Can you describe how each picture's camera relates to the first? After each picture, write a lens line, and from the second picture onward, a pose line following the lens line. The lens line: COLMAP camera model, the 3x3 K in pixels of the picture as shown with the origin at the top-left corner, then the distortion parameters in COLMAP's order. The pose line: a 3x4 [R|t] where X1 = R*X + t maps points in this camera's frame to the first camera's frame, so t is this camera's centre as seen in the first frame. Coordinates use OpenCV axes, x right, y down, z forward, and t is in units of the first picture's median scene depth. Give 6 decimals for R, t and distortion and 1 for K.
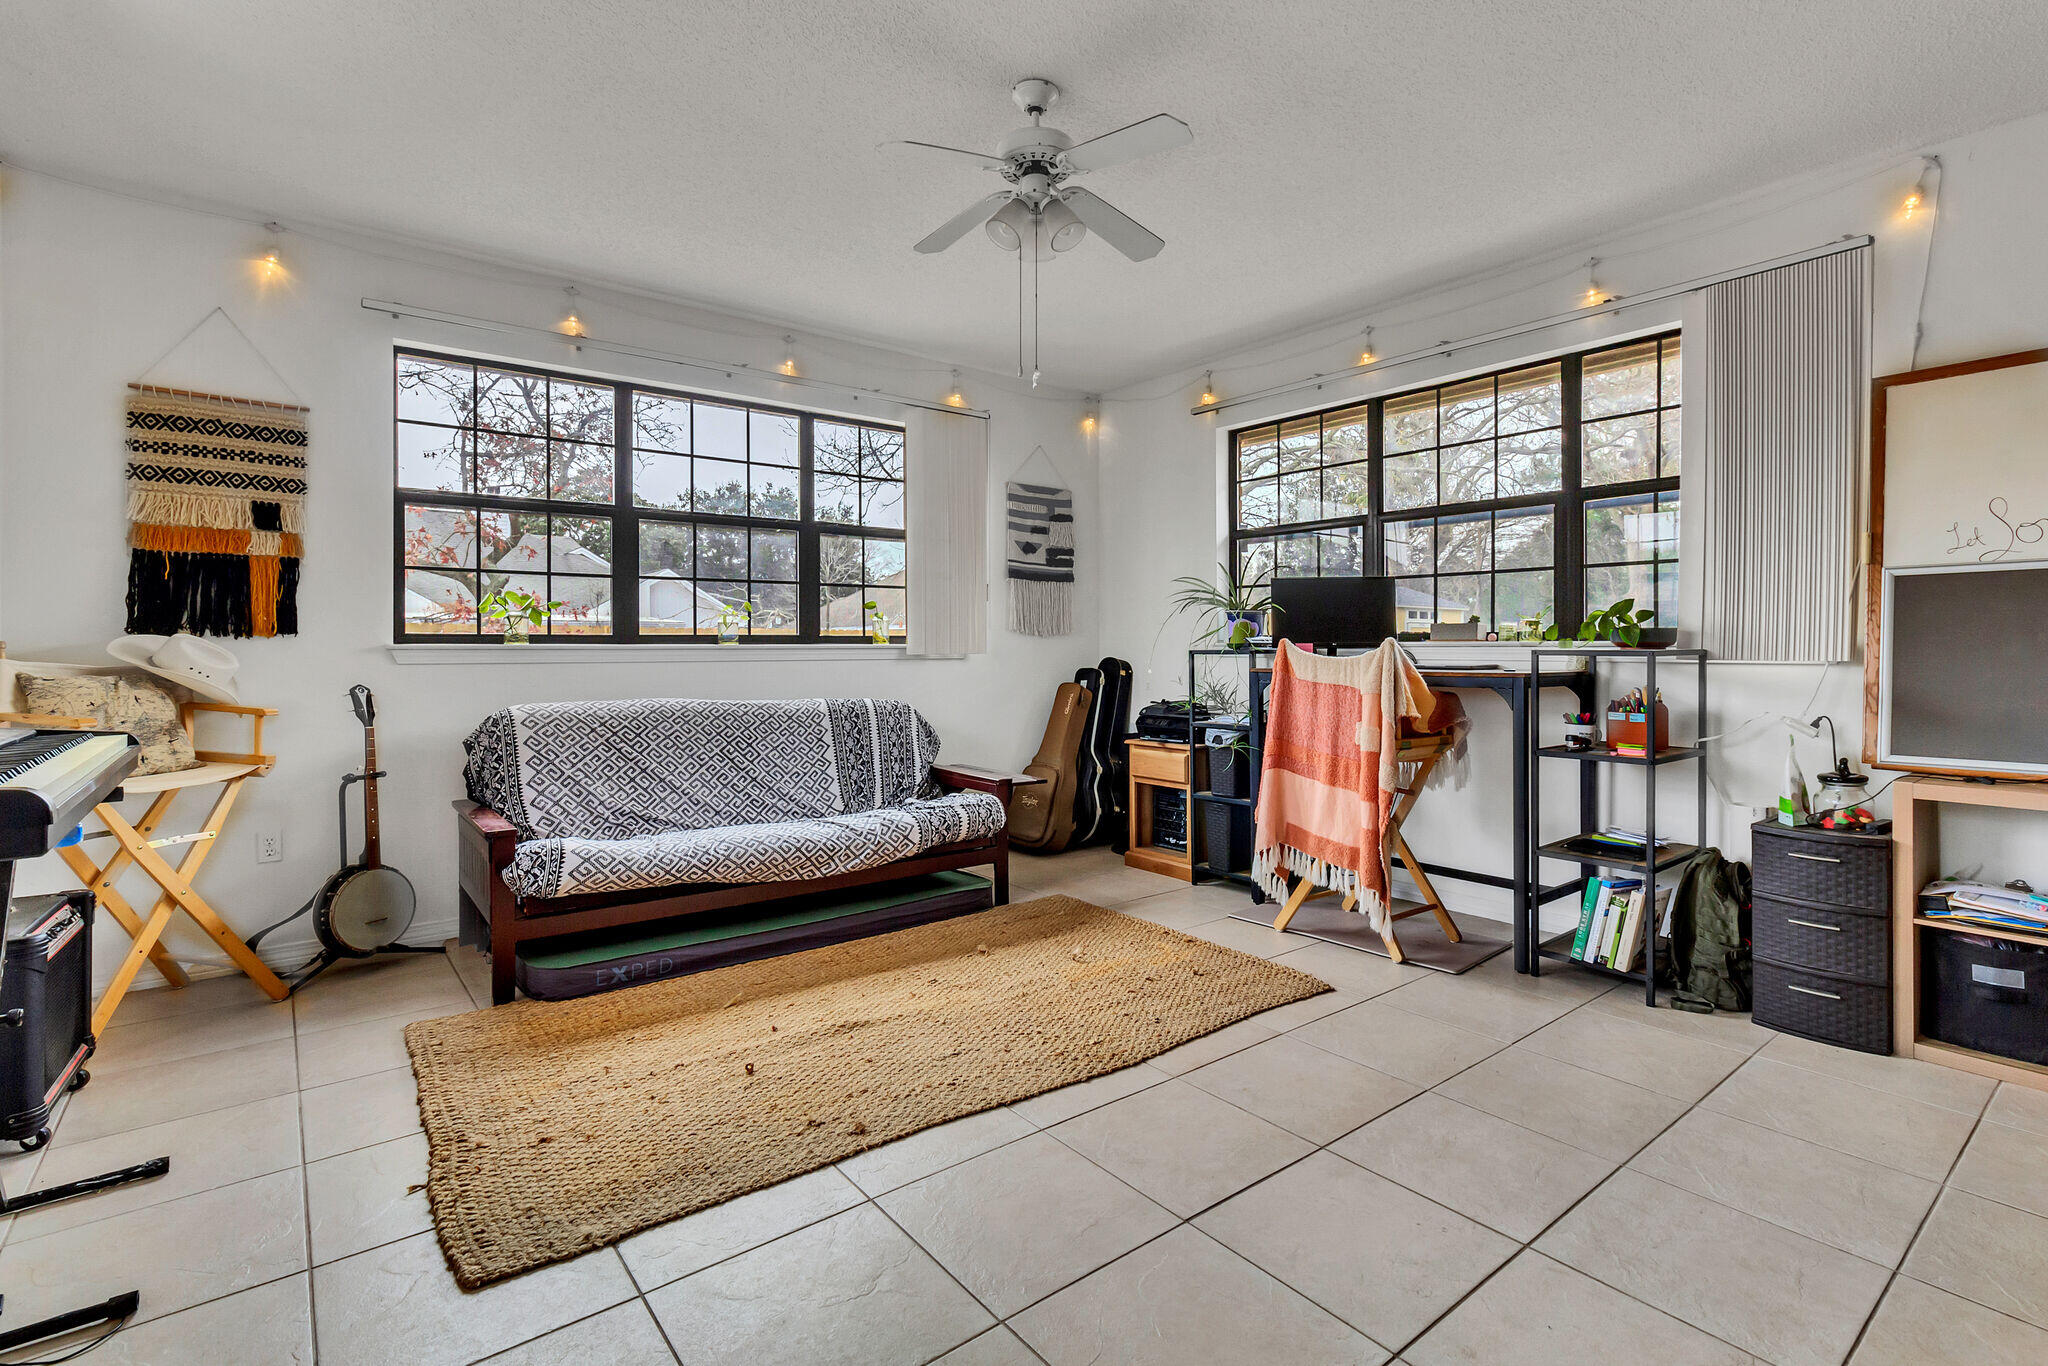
lens RADIAL K [[960.0, 0, 1024.4], [0, 960.0, 663.0], [0, 0, 1]] dist [0.002159, -0.000034]
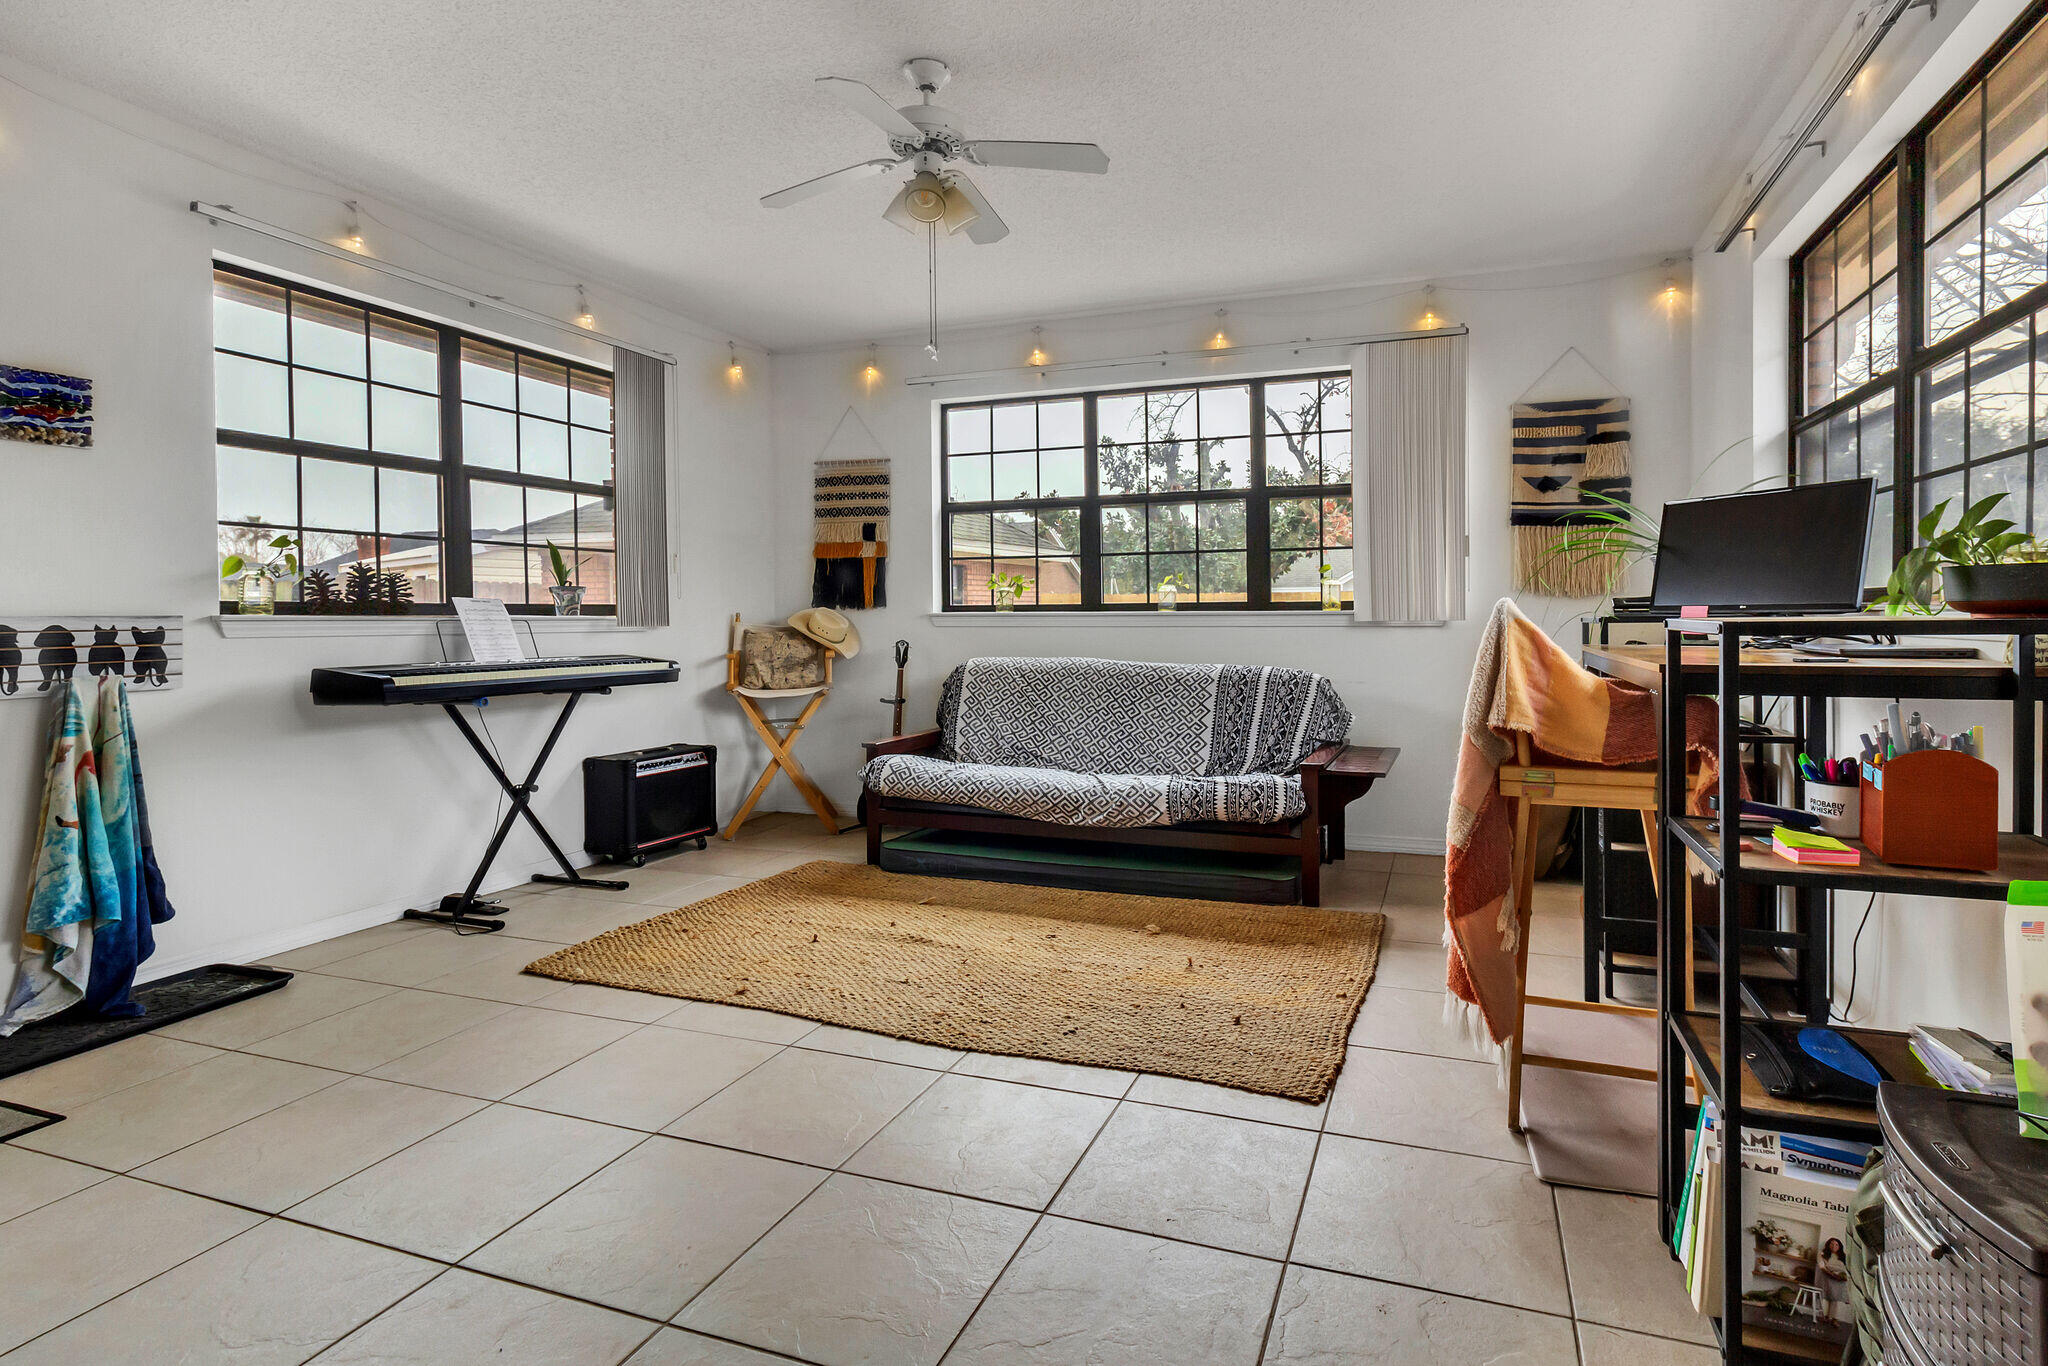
lens RADIAL K [[960.0, 0, 1107.1], [0, 960.0, 643.6], [0, 0, 1]] dist [0.002159, -0.000034]
pose [[0.556790, 0.023200, -0.830329, 0.685120], [-0.009144, 0.999721, 0.021801, -0.007062], [0.830603, -0.004546, 0.556847, 0.409588]]
